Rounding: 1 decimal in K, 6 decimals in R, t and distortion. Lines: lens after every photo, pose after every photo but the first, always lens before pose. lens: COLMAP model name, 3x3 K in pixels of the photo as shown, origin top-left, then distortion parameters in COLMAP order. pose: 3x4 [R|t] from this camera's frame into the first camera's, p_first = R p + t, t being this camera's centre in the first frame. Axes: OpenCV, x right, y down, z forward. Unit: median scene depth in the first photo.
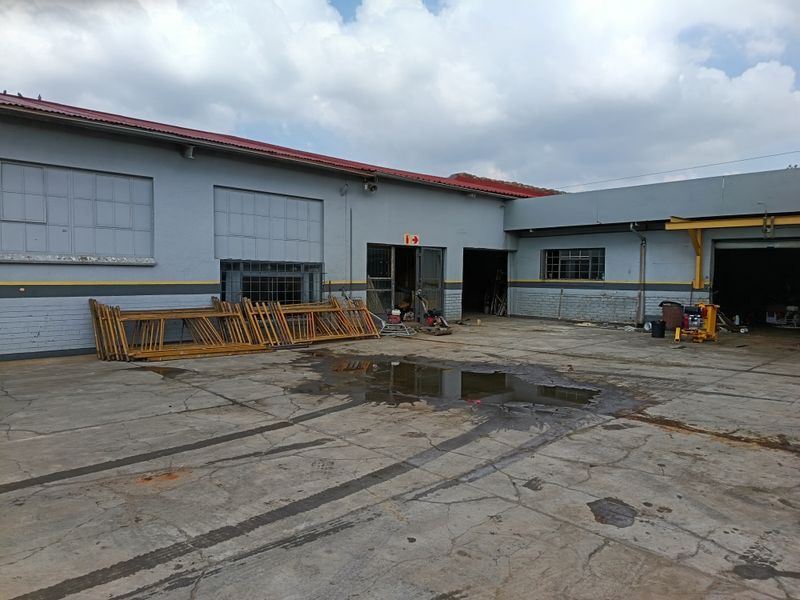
lens RADIAL K [[560.5, 0, 406.9], [0, 560.5, 303.2], [0, 0, 1]] dist [0.088431, -0.078956]
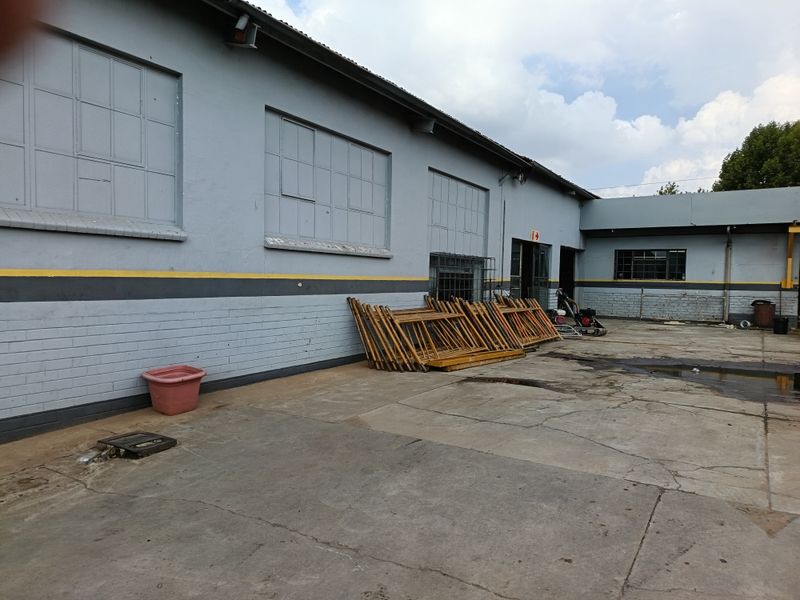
lens RADIAL K [[560.5, 0, 406.9], [0, 560.5, 303.2], [0, 0, 1]] dist [0.088431, -0.078956]
pose [[0.967009, -0.003318, 0.254719, -0.428165], [0.004380, 0.999984, -0.003602, 0.002901], [-0.254703, 0.004599, 0.967008, 0.128990]]
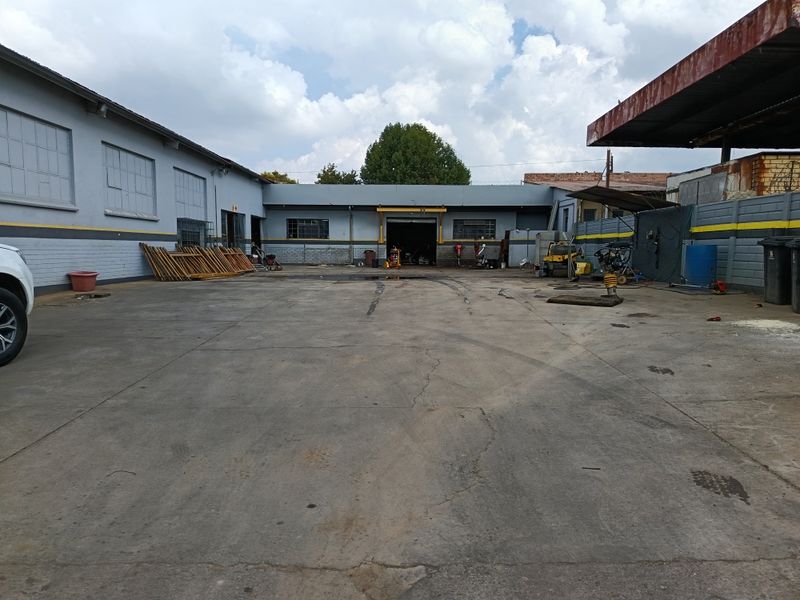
lens RADIAL K [[560.5, 0, 406.9], [0, 560.5, 303.2], [0, 0, 1]] dist [0.088431, -0.078956]
pose [[0.692865, -0.073973, 0.717263, -0.720870], [0.037519, 0.997075, 0.066587, 0.048445], [-0.720091, -0.019225, 0.693613, -0.323517]]
